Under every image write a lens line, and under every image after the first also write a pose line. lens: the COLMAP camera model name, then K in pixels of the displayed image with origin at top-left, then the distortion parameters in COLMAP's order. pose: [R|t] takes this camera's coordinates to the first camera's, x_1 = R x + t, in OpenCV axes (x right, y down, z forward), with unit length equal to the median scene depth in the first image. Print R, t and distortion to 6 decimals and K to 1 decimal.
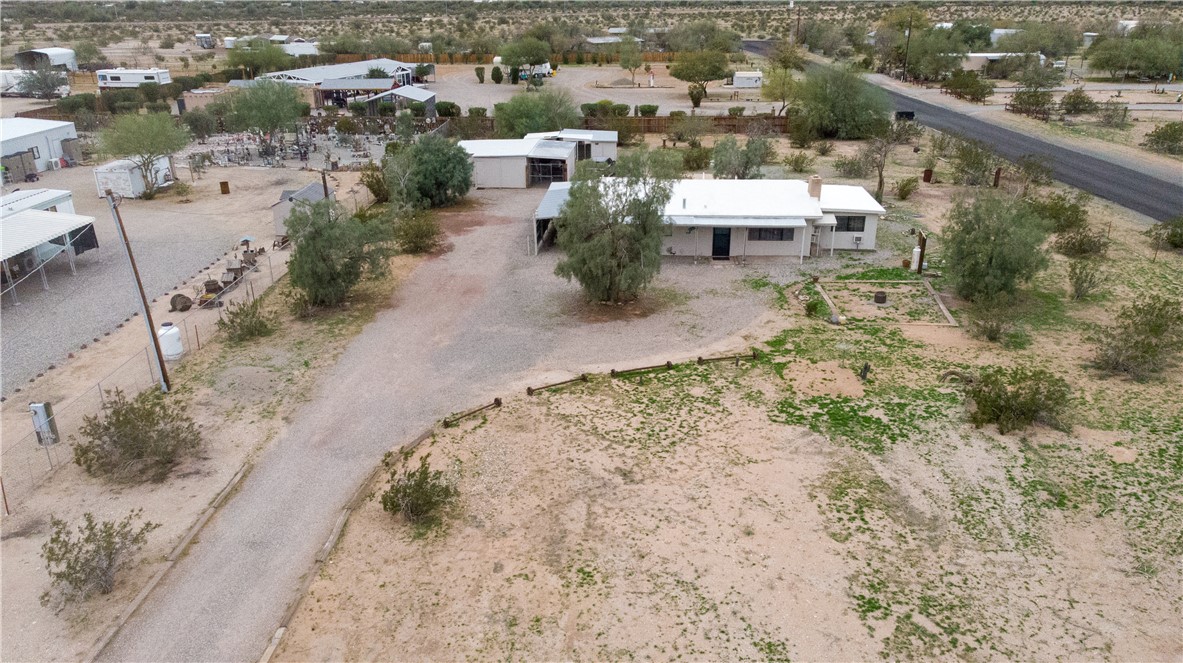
lens RADIAL K [[877.5, 0, 591.5], [0, 877.5, 331.5], [0, 0, 1]] dist [0.037999, -0.001770]
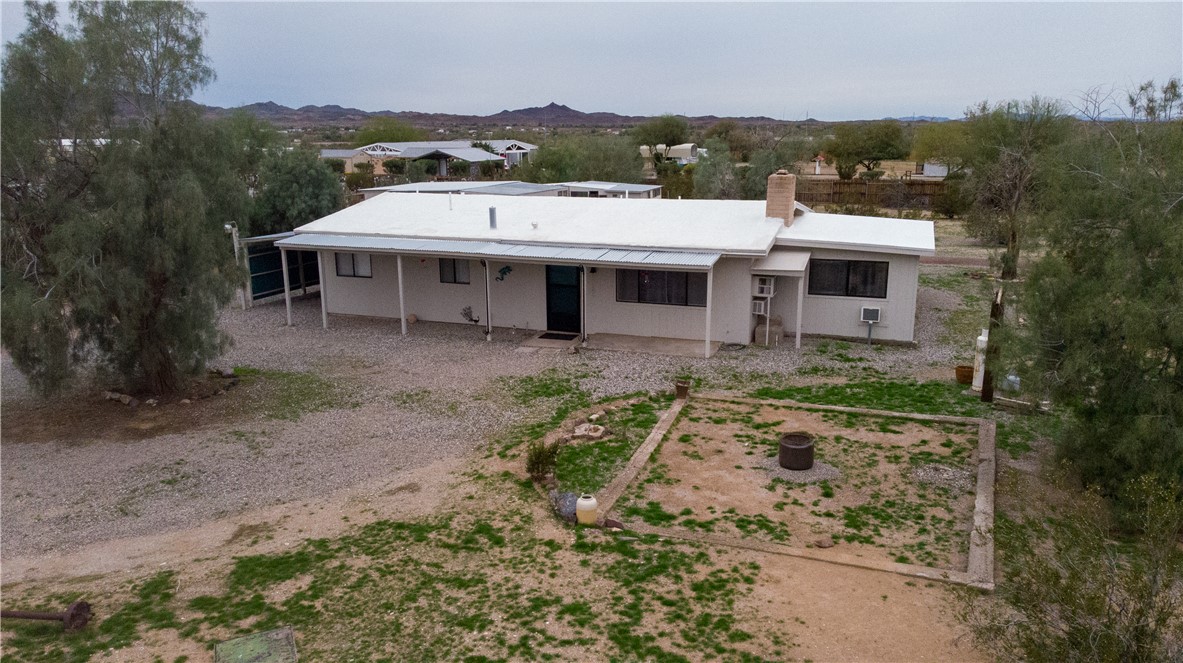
lens RADIAL K [[872.1, 0, 591.5], [0, 872.1, 331.5], [0, 0, 1]] dist [0.041218, -0.003111]
pose [[0.959764, 0.065848, -0.272979, 0.315731], [-0.103740, 0.986491, -0.126780, -0.031071], [0.260943, 0.149997, 0.953630, 0.610397]]
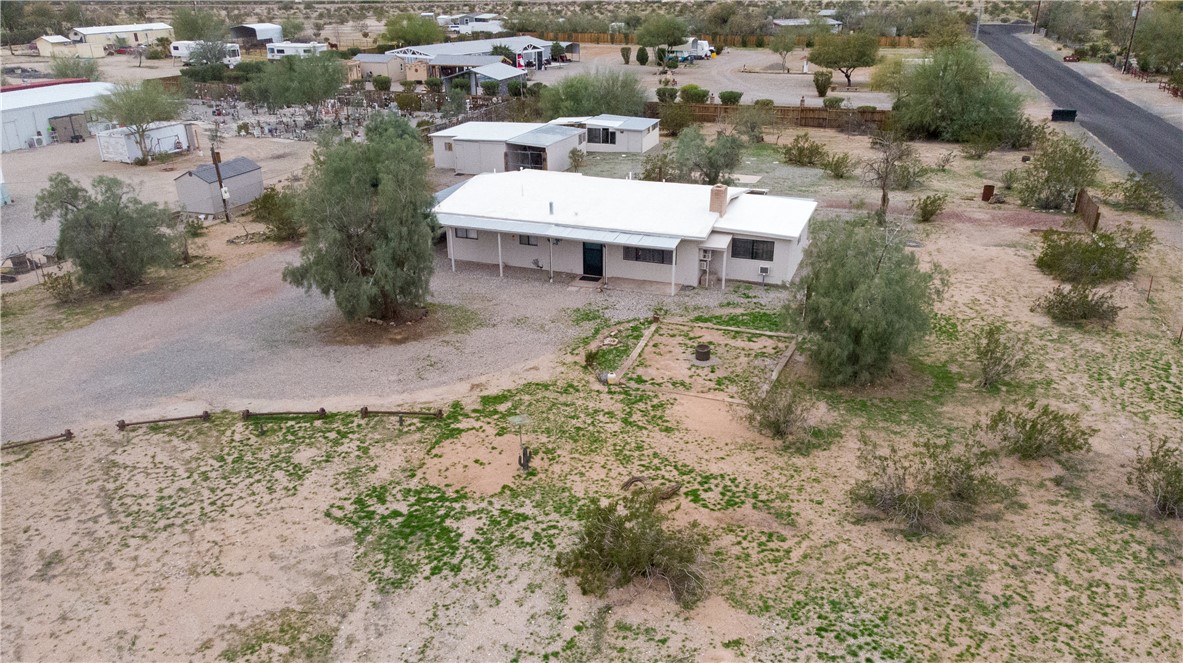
lens RADIAL K [[876.9, 0, 591.5], [0, 876.9, 331.5], [0, 0, 1]] dist [0.007003, 0.060738]
pose [[0.958333, 0.108985, -0.264045, 0.400539], [-0.104437, 0.994041, 0.031242, -0.064838], [0.265877, -0.002364, 0.964004, 0.234771]]
